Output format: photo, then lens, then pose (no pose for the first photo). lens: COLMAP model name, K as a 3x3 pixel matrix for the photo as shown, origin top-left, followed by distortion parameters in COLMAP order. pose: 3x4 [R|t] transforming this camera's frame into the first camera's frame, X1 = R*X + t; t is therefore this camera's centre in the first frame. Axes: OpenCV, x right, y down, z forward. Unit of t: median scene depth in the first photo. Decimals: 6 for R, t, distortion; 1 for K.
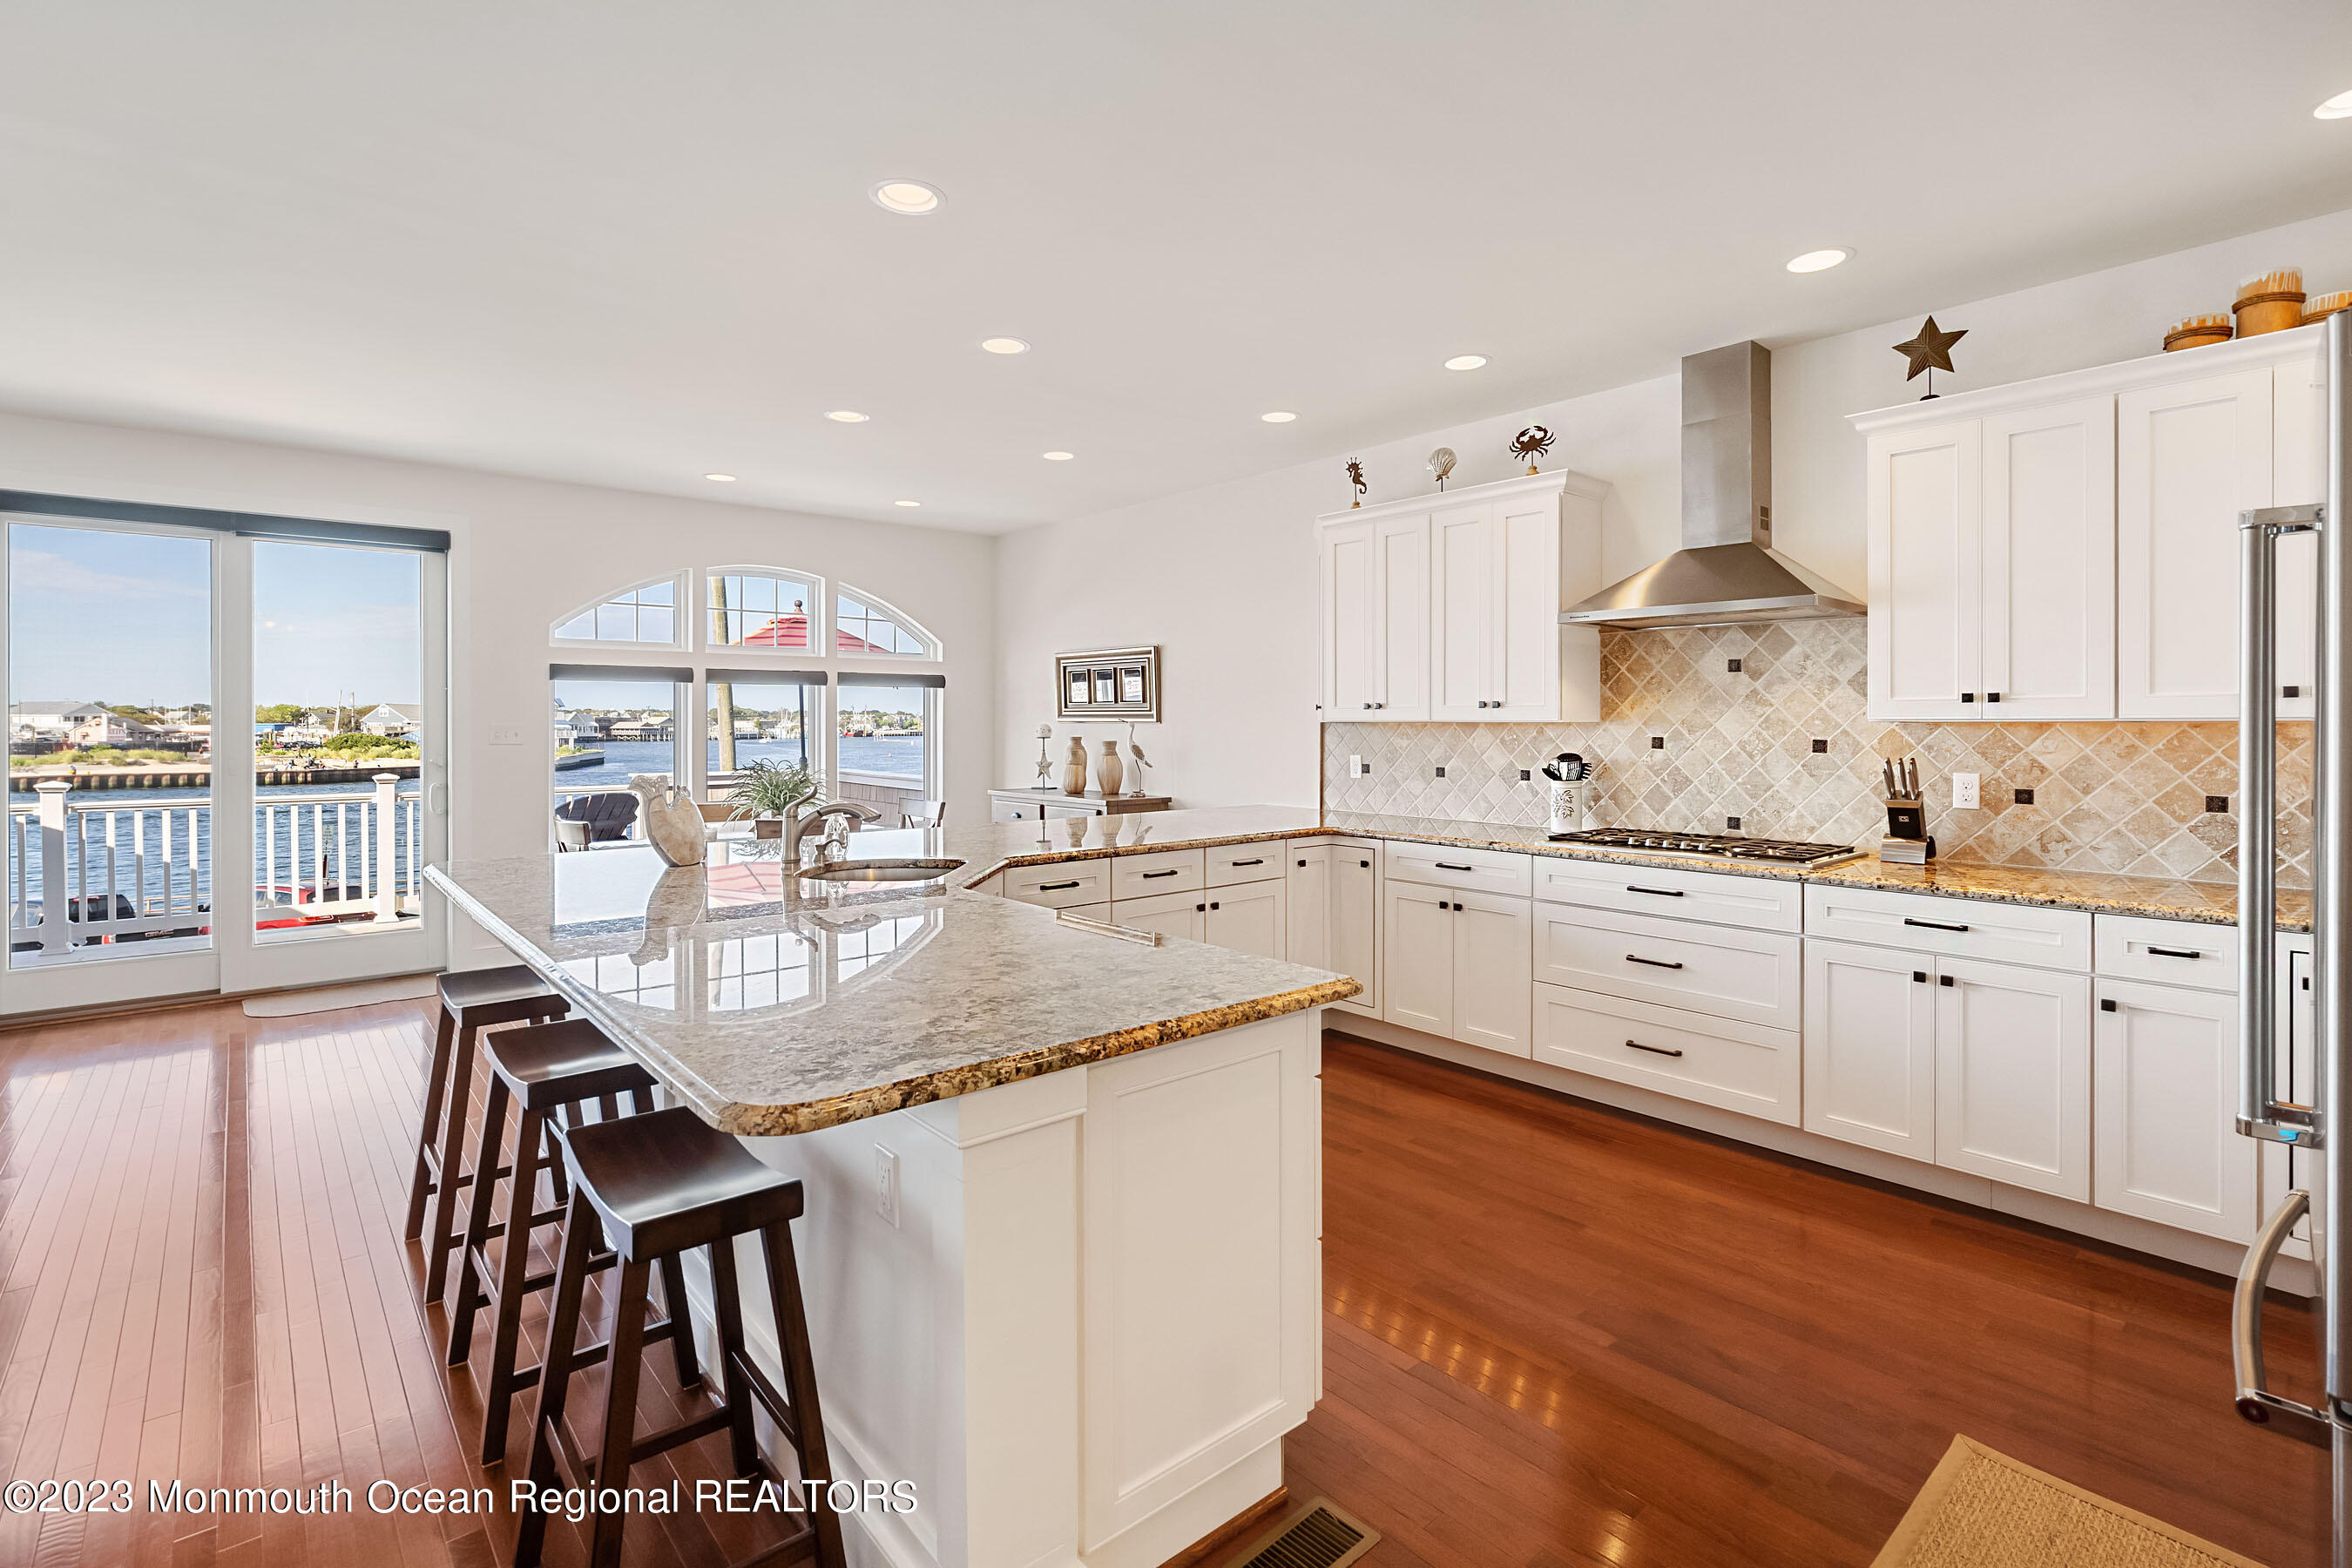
lens RADIAL K [[1083.6, 0, 1174.9], [0, 1083.6, 730.6], [0, 0, 1]] dist [-0.001214, -0.000399]
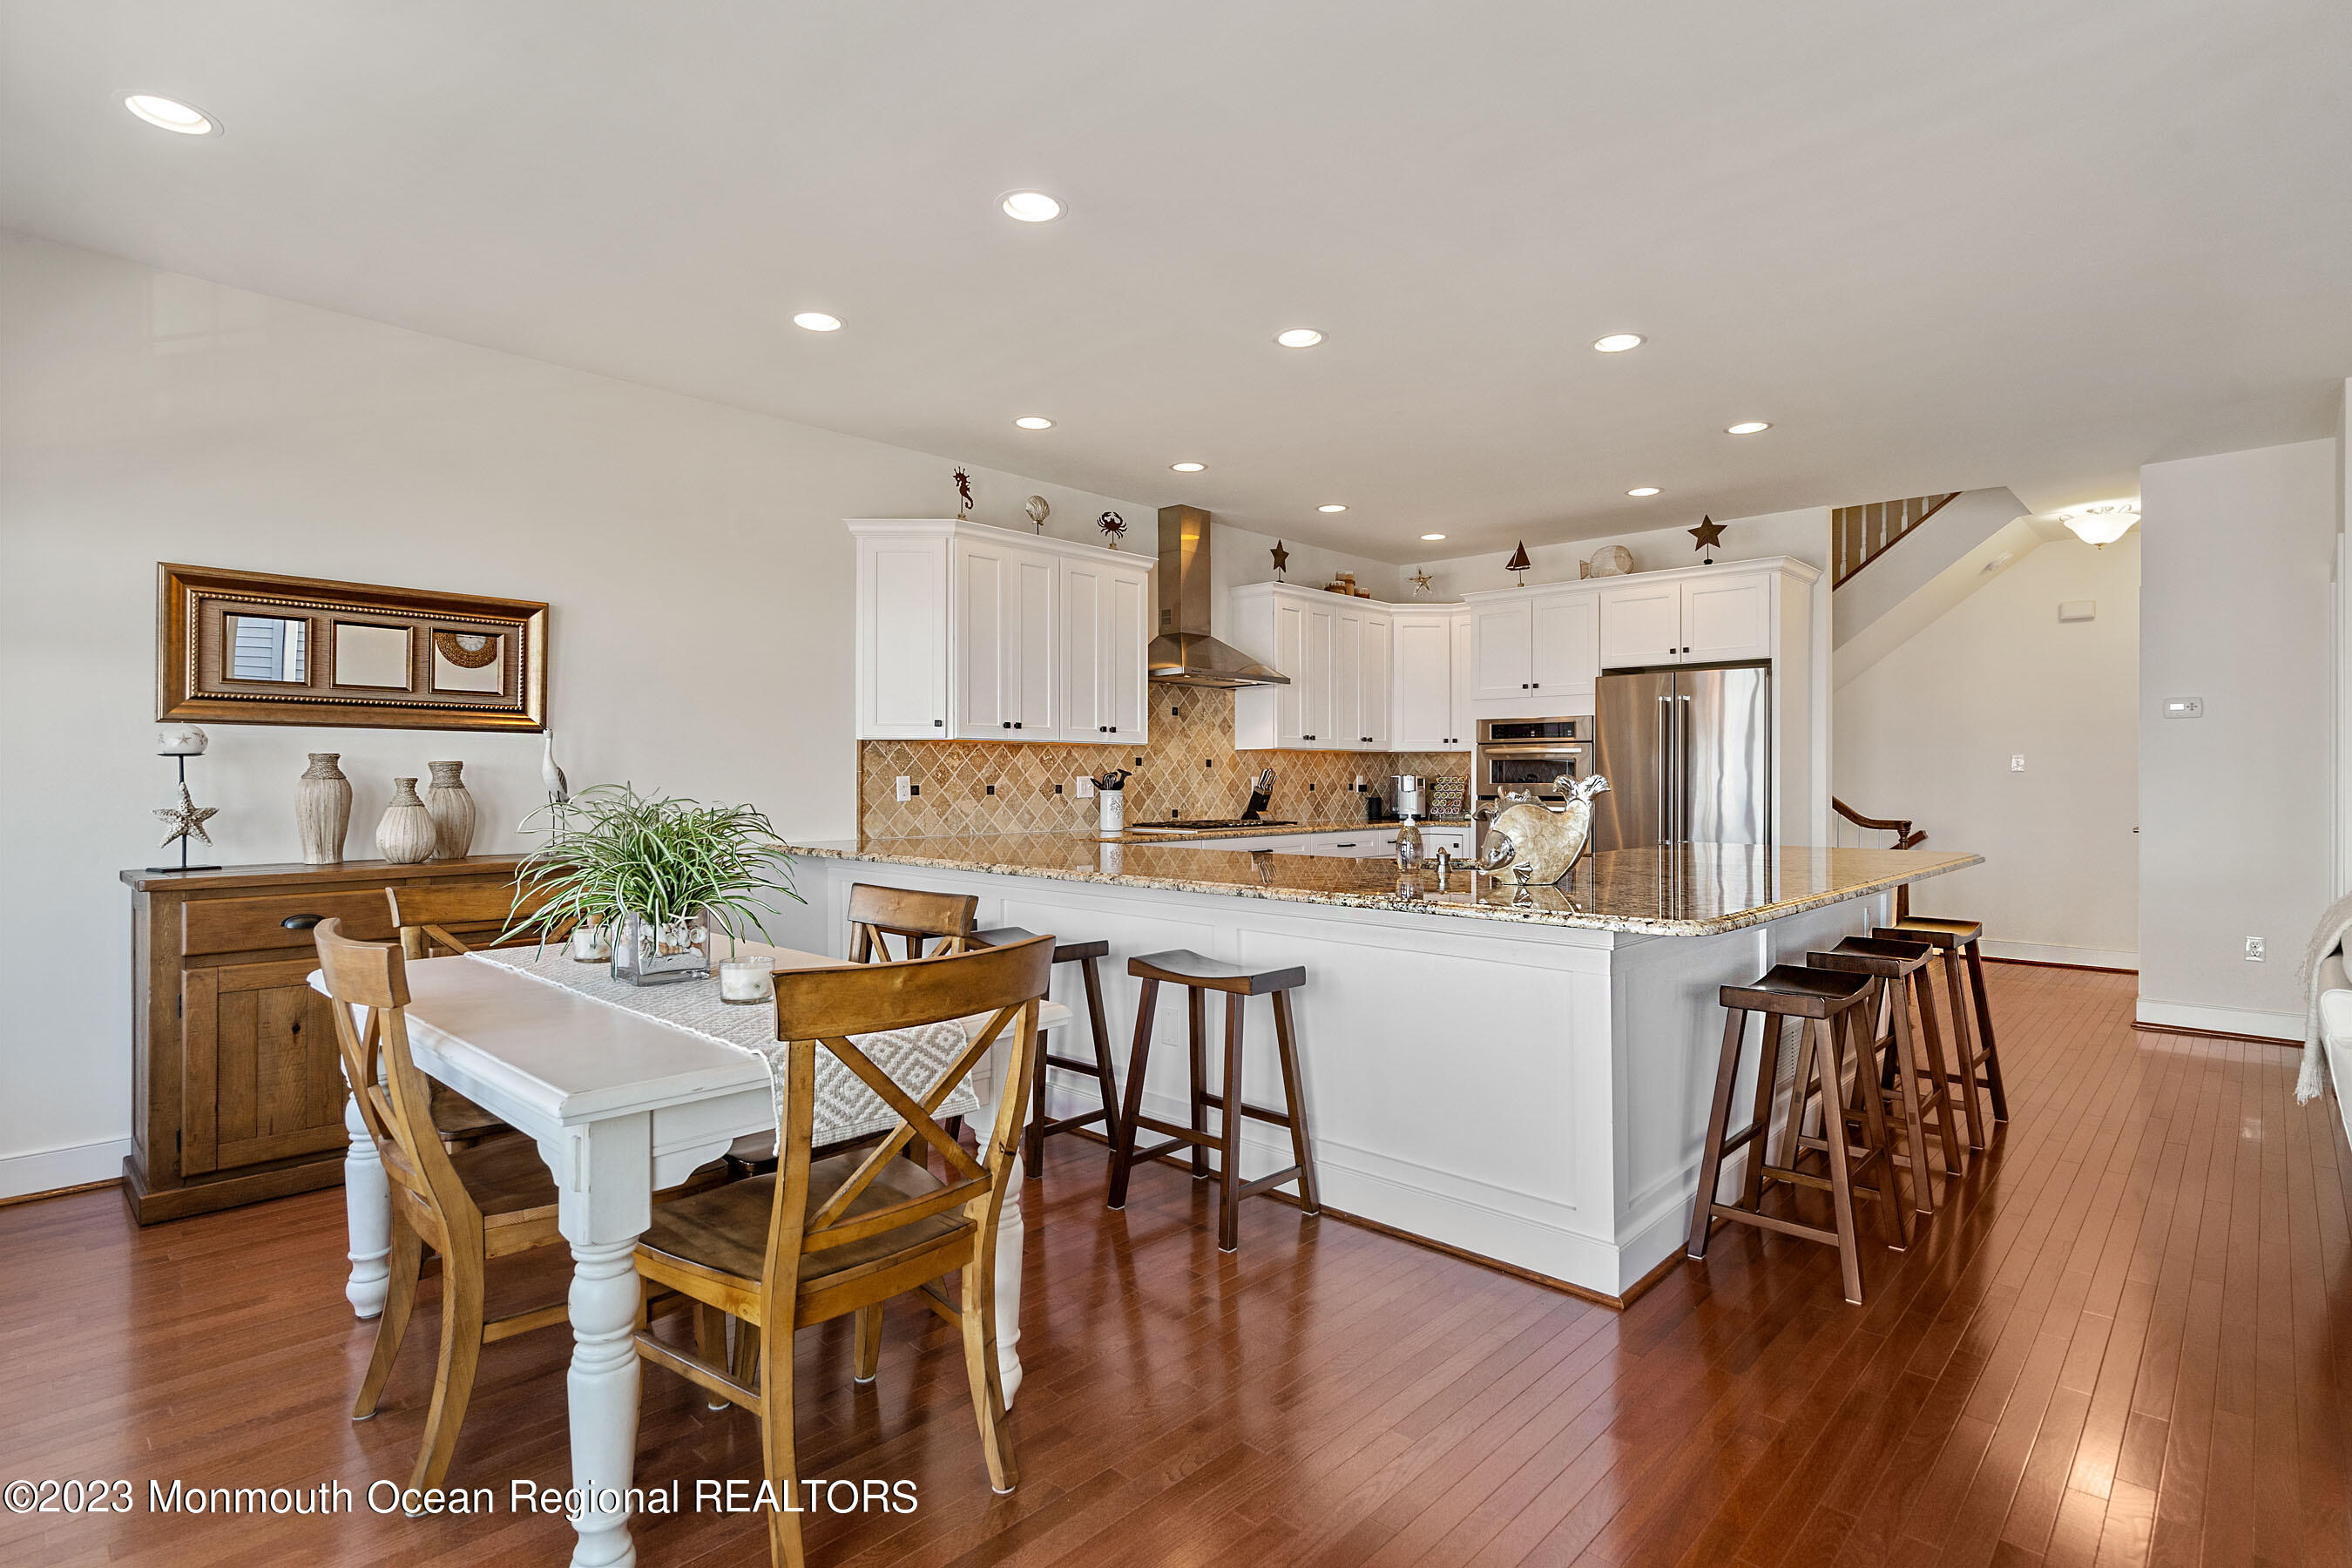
lens RADIAL K [[1172.2, 0, 1176.0], [0, 1172.2, 784.0], [0, 0, 1]] dist [0.000109, 0.000015]
pose [[-0.099928, -0.007983, 0.994963, -0.803089], [0.004422, 0.999954, 0.008467, 0.020569], [-0.994985, 0.005246, -0.099888, 0.816691]]
